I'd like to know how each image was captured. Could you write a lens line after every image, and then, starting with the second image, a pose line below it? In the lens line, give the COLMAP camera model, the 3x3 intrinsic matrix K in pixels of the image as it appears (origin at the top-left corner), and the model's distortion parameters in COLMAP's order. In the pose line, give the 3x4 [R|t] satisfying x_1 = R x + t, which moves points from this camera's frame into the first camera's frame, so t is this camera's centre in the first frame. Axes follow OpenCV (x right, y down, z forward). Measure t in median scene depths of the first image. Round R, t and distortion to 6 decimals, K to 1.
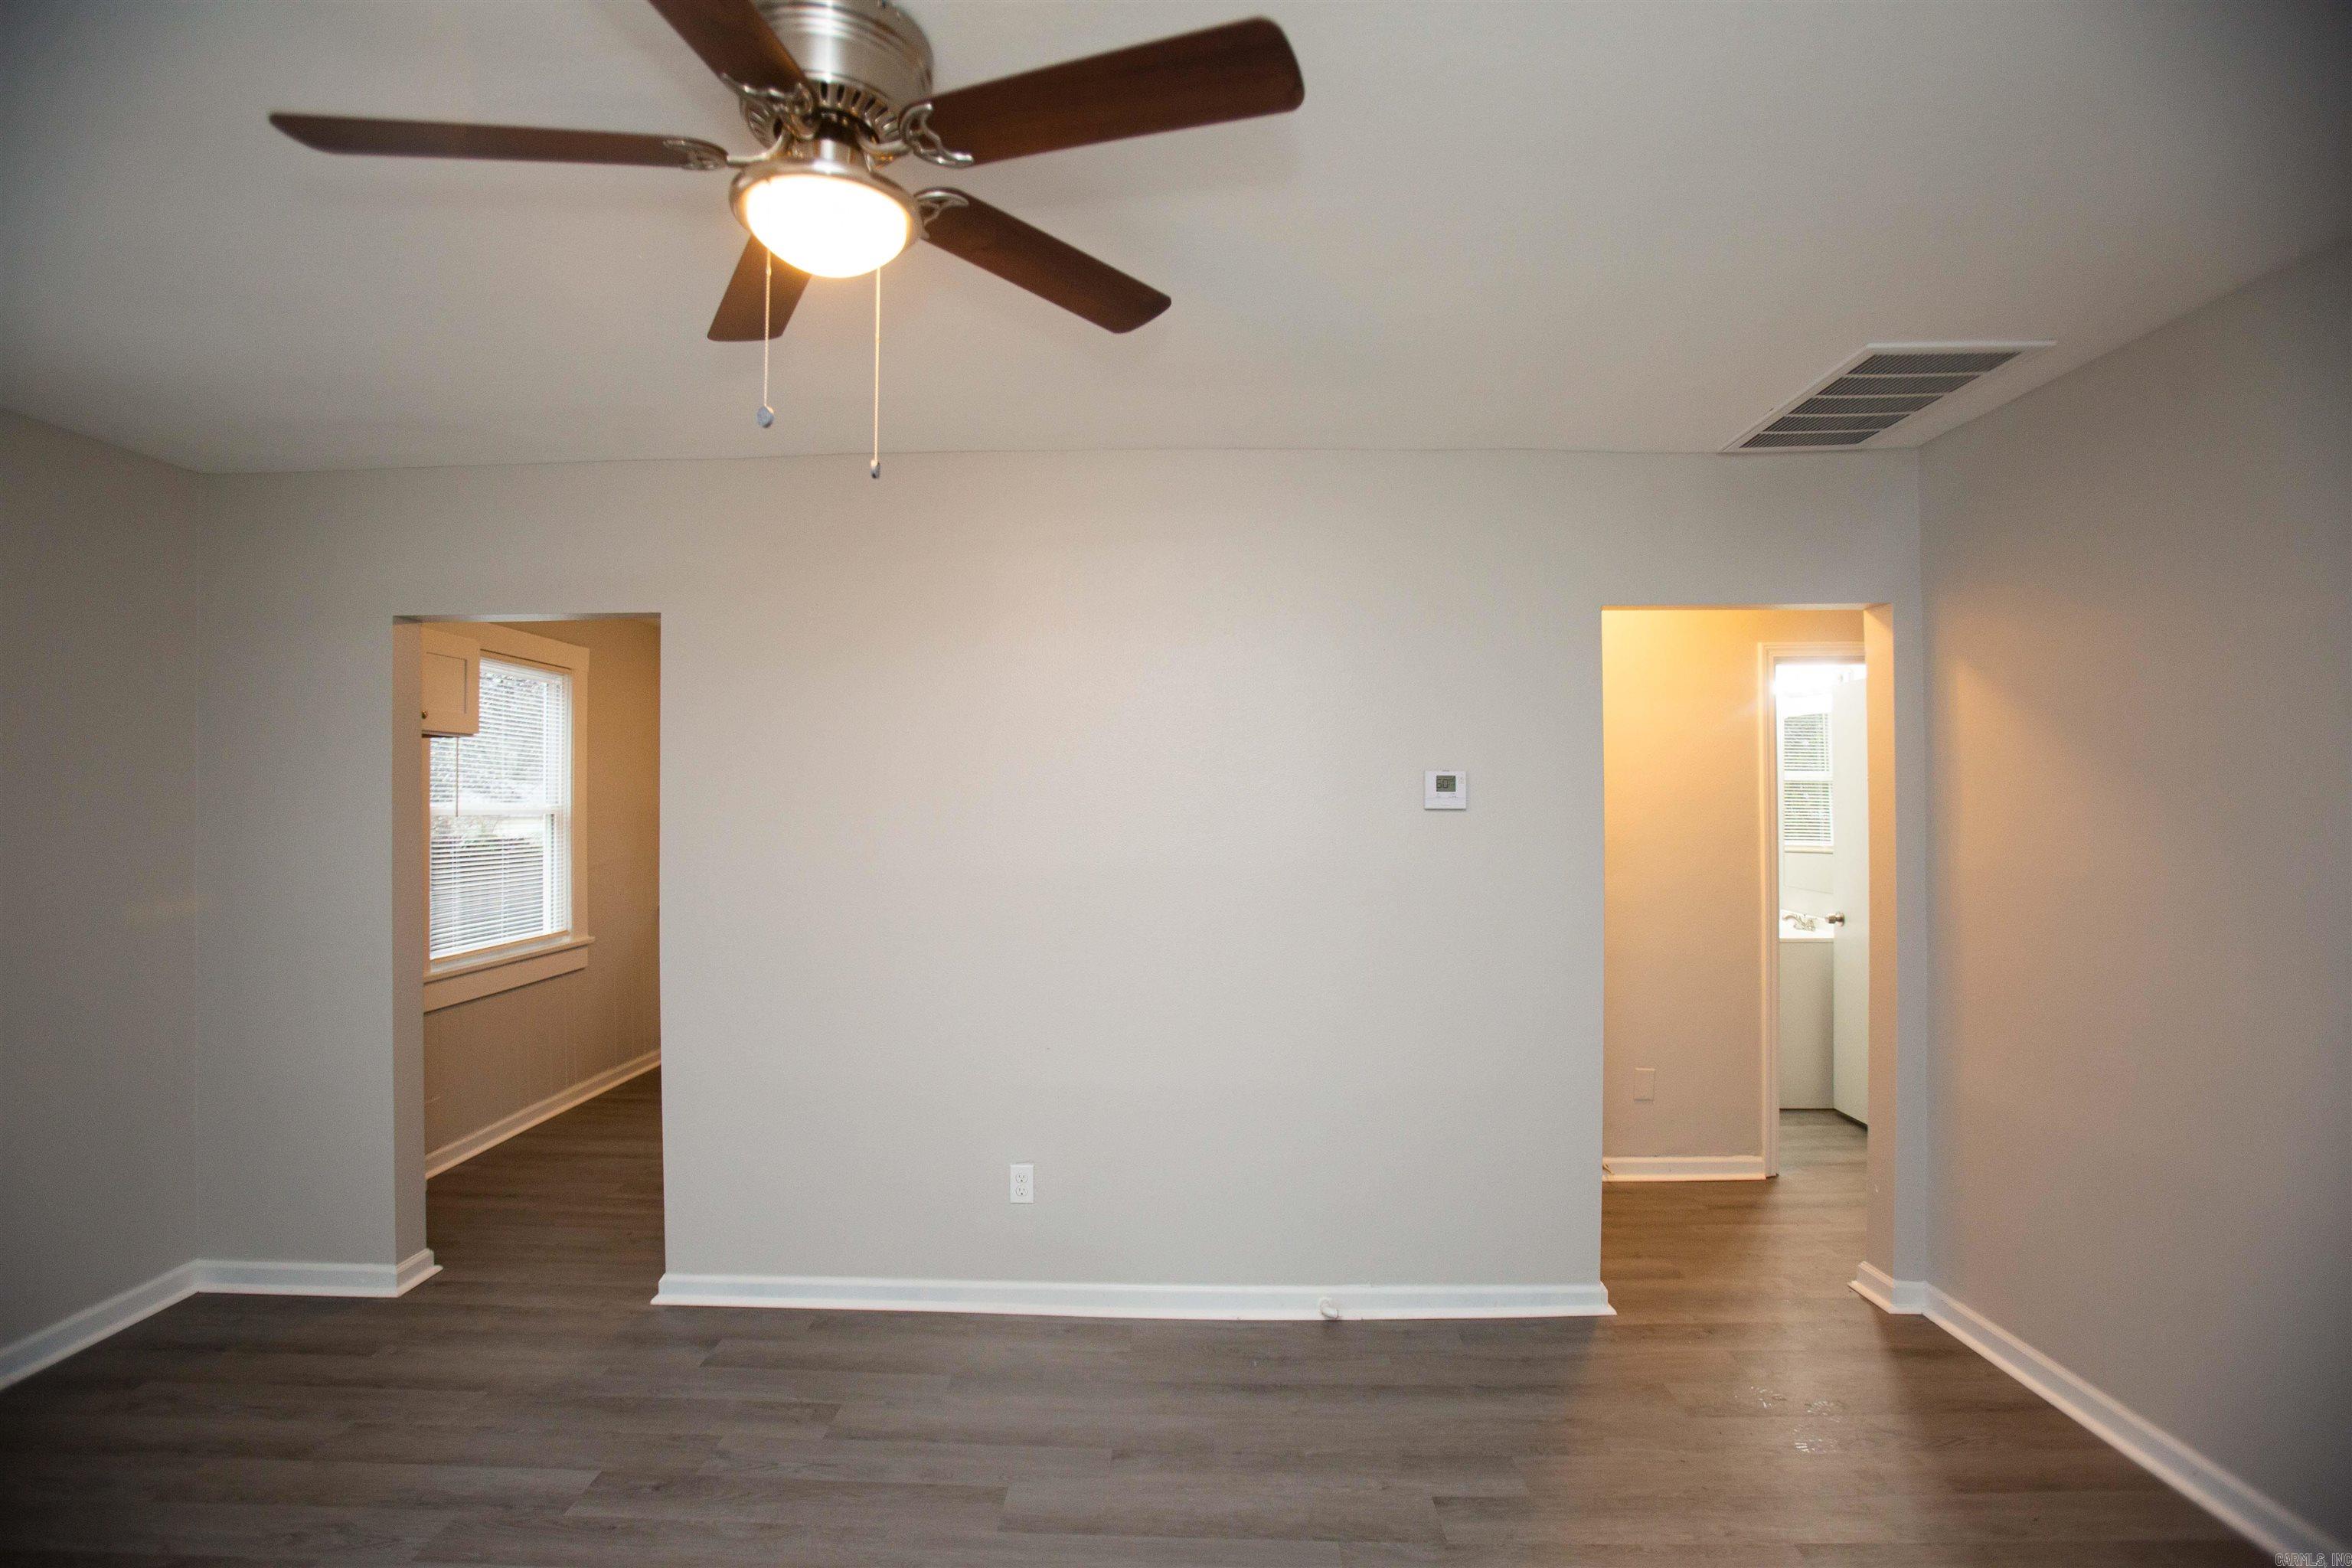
lens RADIAL K [[1075.2, 0, 1158.1], [0, 1075.2, 785.7], [0, 0, 1]] dist [-0.076892, 0.032623]
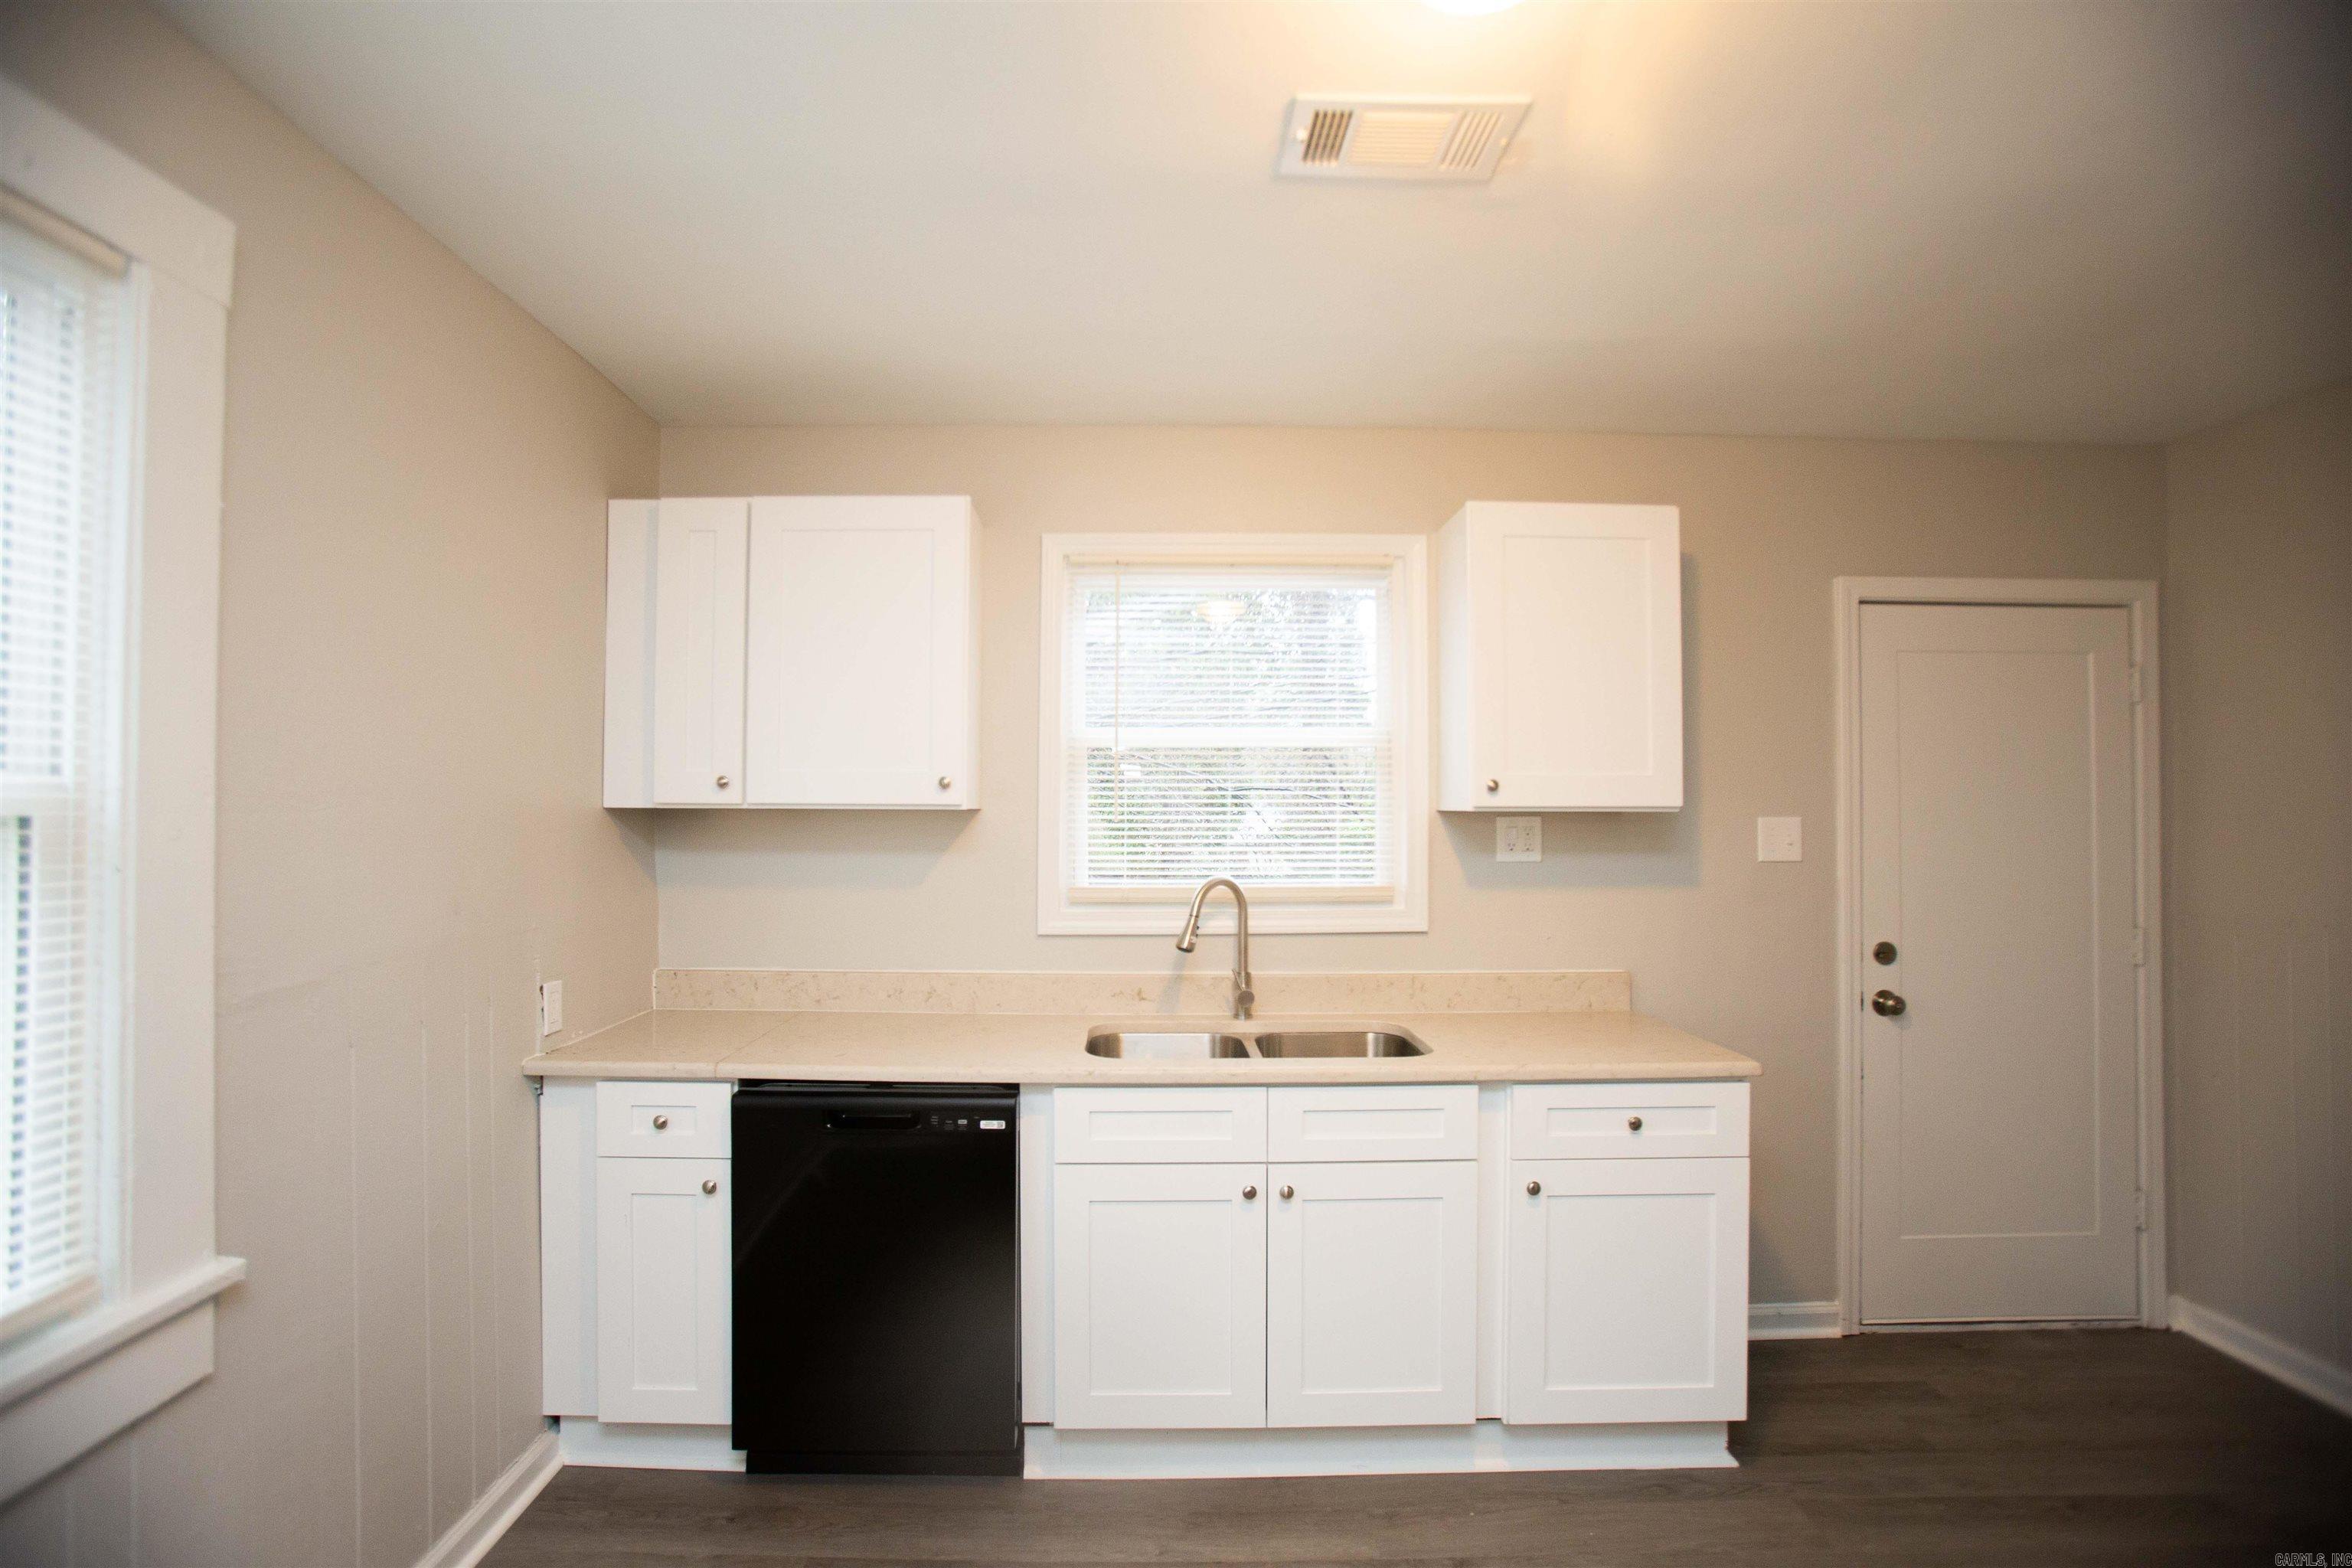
lens RADIAL K [[1075.2, 0, 1158.1], [0, 1075.2, 785.7], [0, 0, 1]] dist [-0.076892, 0.032623]
pose [[0.999224, 0.006427, 0.038862, -0.313987], [-0.006267, 0.999971, -0.004235, 0.018922], [-0.038888, 0.003989, 0.999236, 0.737865]]
